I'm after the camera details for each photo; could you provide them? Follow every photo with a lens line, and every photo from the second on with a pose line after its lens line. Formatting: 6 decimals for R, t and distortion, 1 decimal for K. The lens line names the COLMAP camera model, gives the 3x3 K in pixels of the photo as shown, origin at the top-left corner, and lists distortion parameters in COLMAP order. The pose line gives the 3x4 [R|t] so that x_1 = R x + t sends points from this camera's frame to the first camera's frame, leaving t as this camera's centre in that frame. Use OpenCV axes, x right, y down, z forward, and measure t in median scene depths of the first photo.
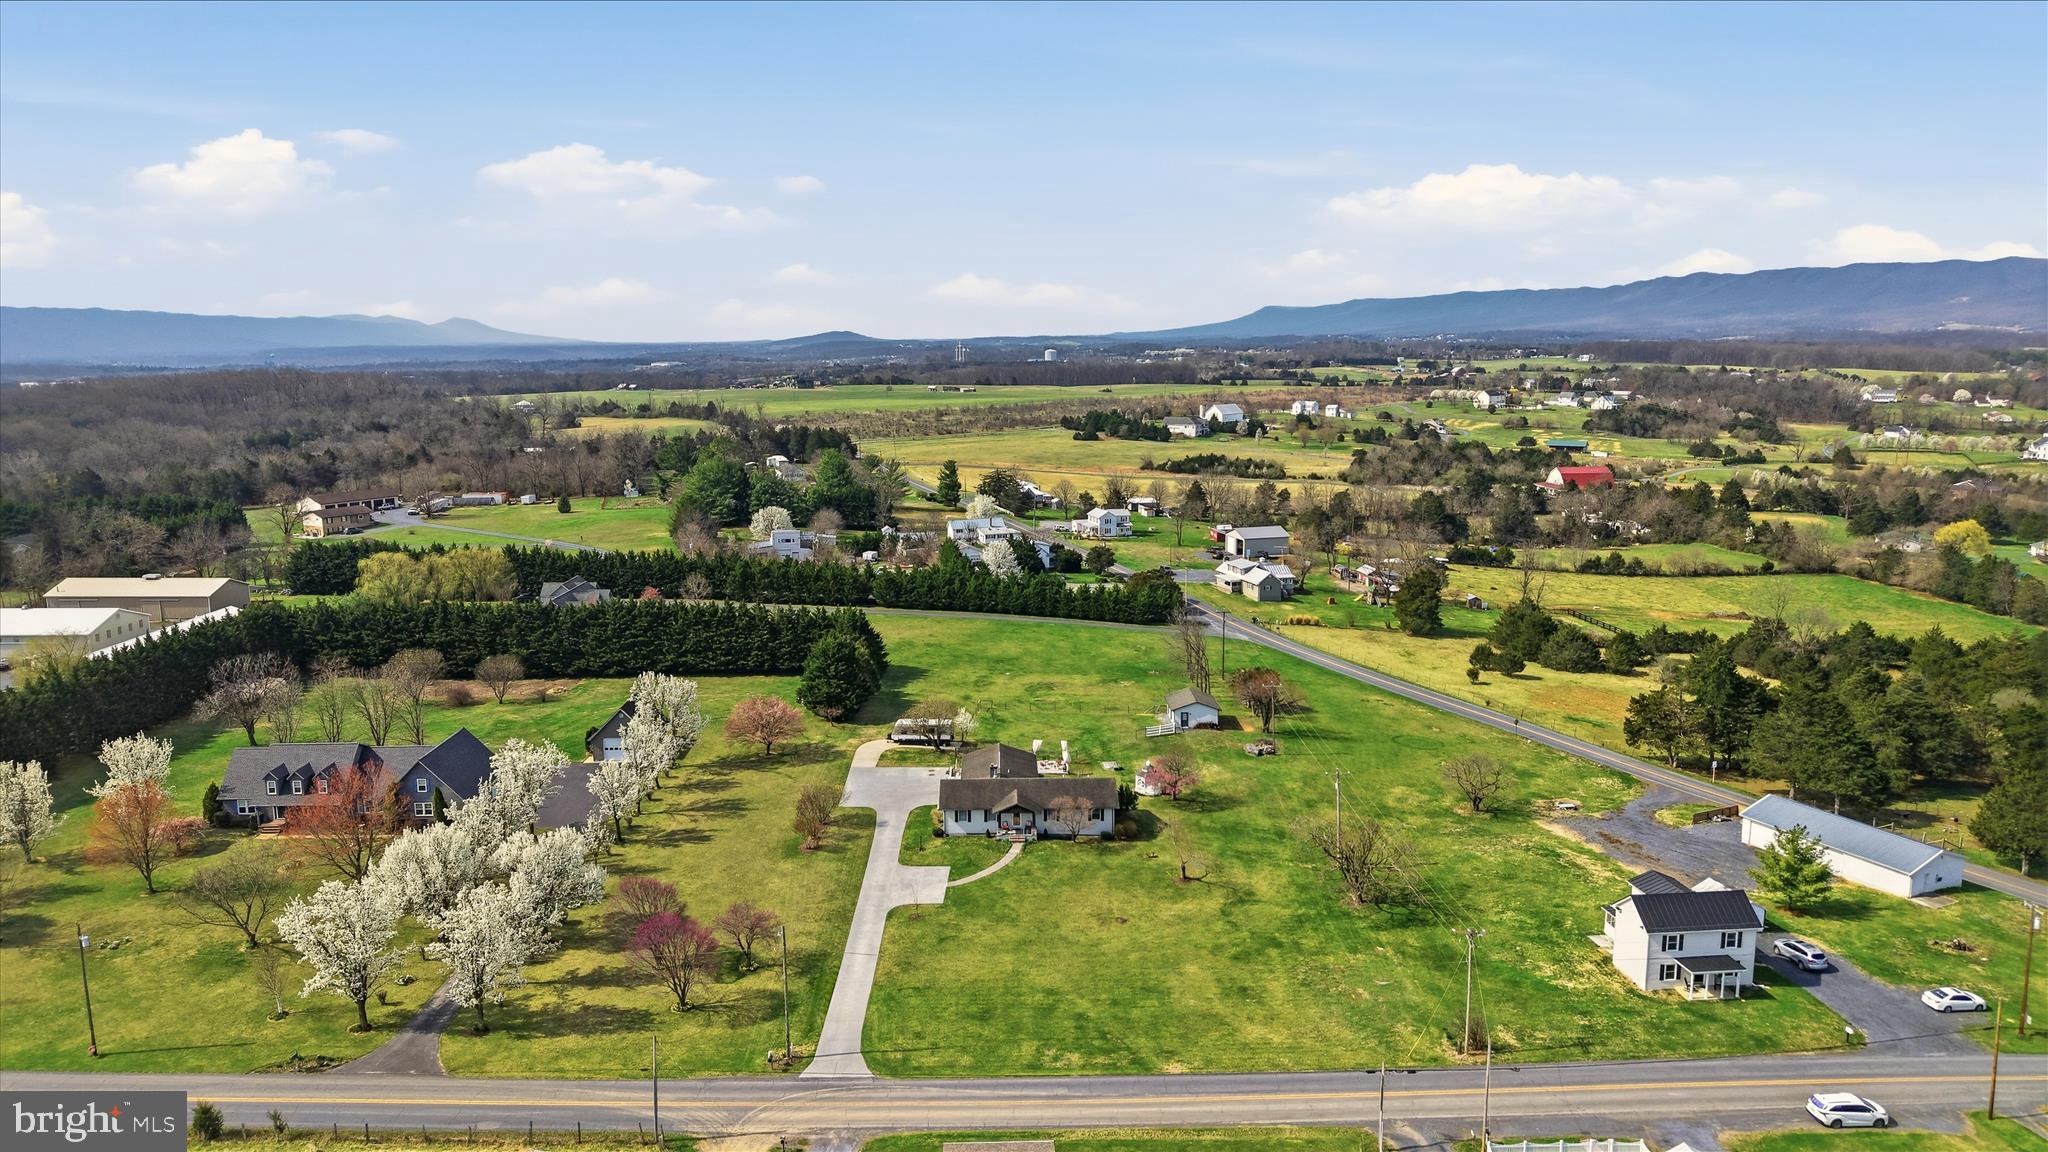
lens RADIAL K [[1361.9, 0, 1024.0], [0, 1361.9, 576.0], [0, 0, 1]] dist [0.053925, -0.062791]
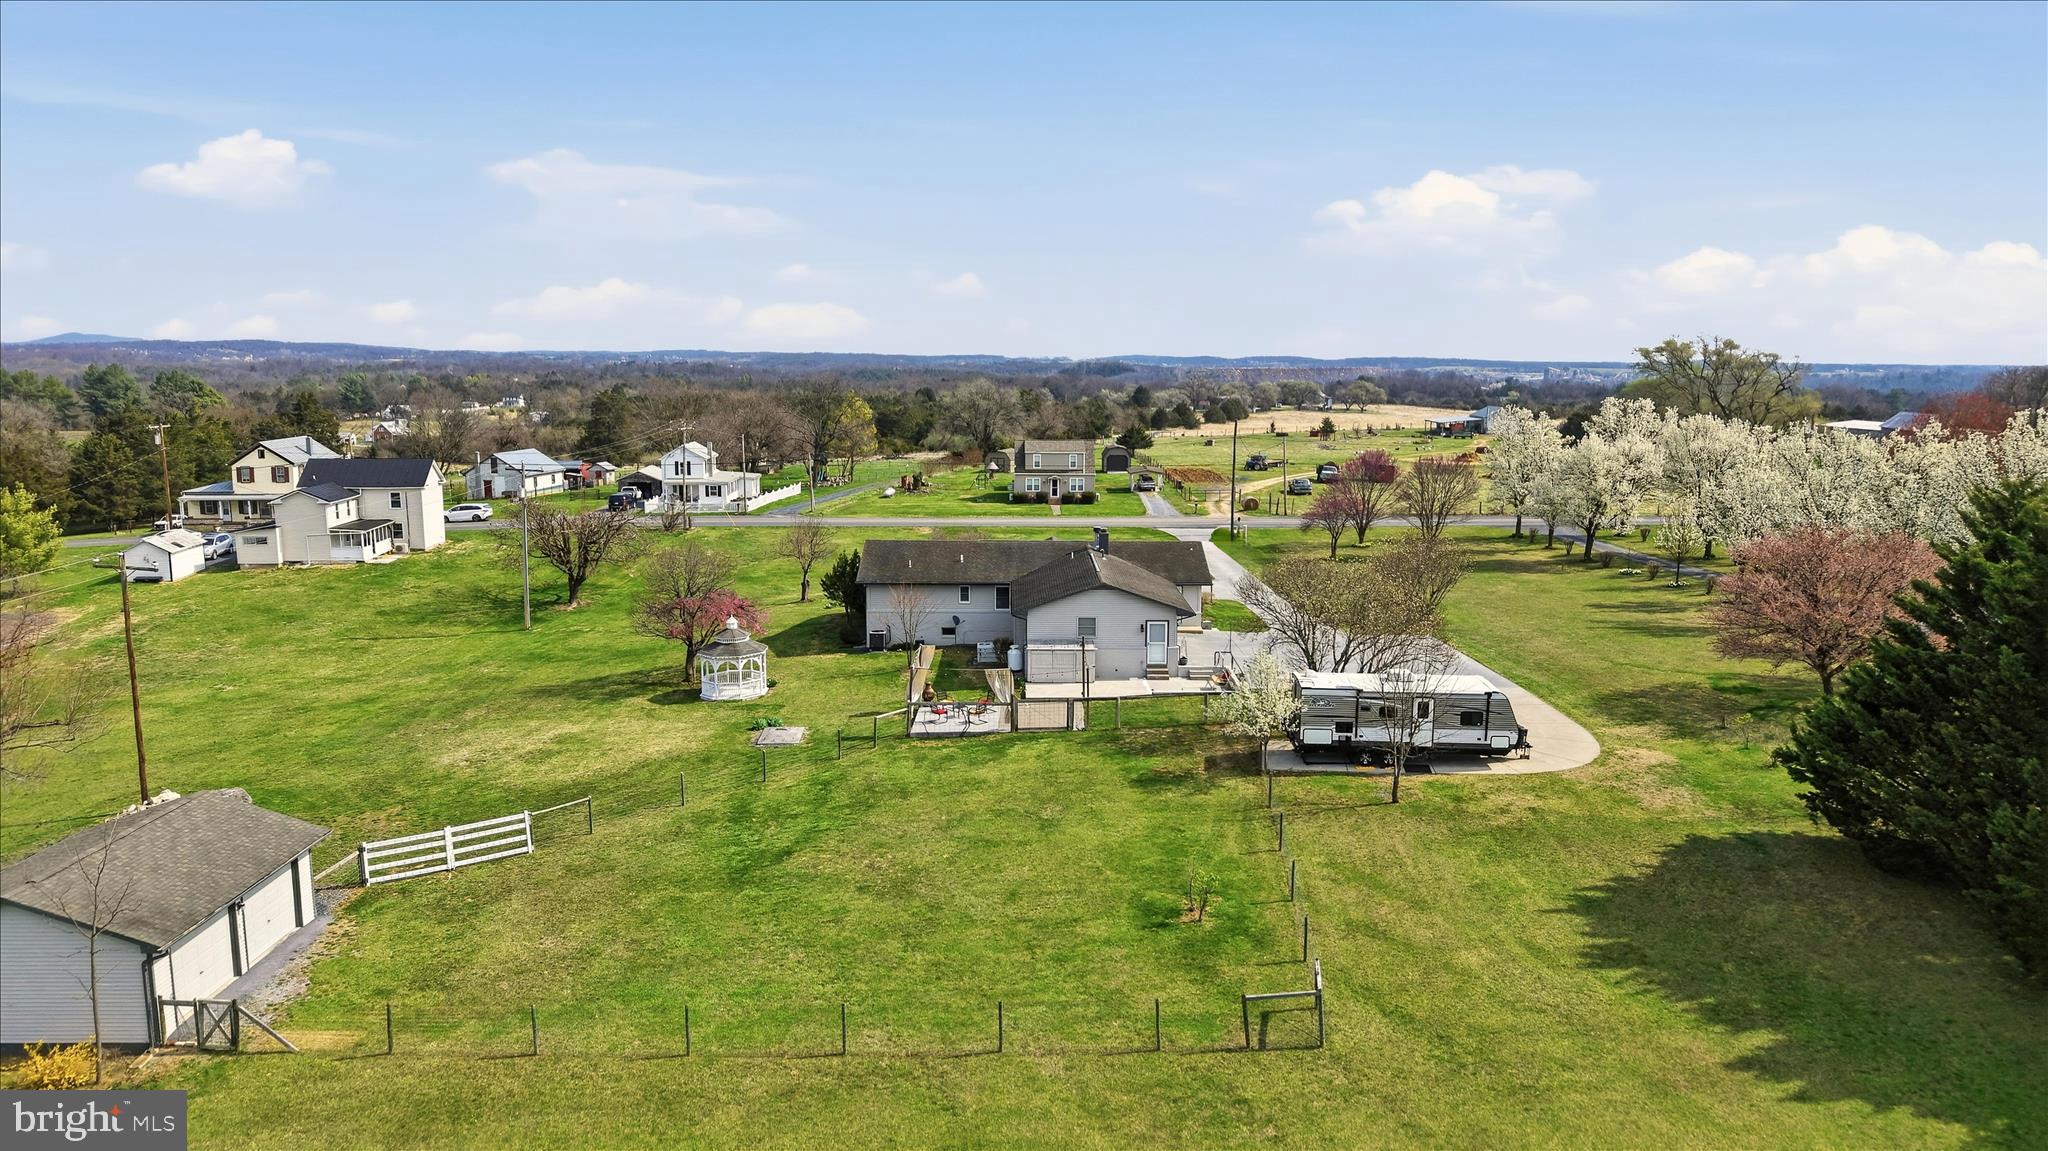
lens RADIAL K [[1366.5, 0, 1024.0], [0, 1366.5, 575.5], [0, 0, 1]] dist [0.034388, -0.065644]
pose [[-0.999917, -0.002079, 0.012717, 0.000188], [0.002152, 0.946104, 0.323856, -0.007587], [-0.012705, 0.323856, -0.946021, 1.575570]]
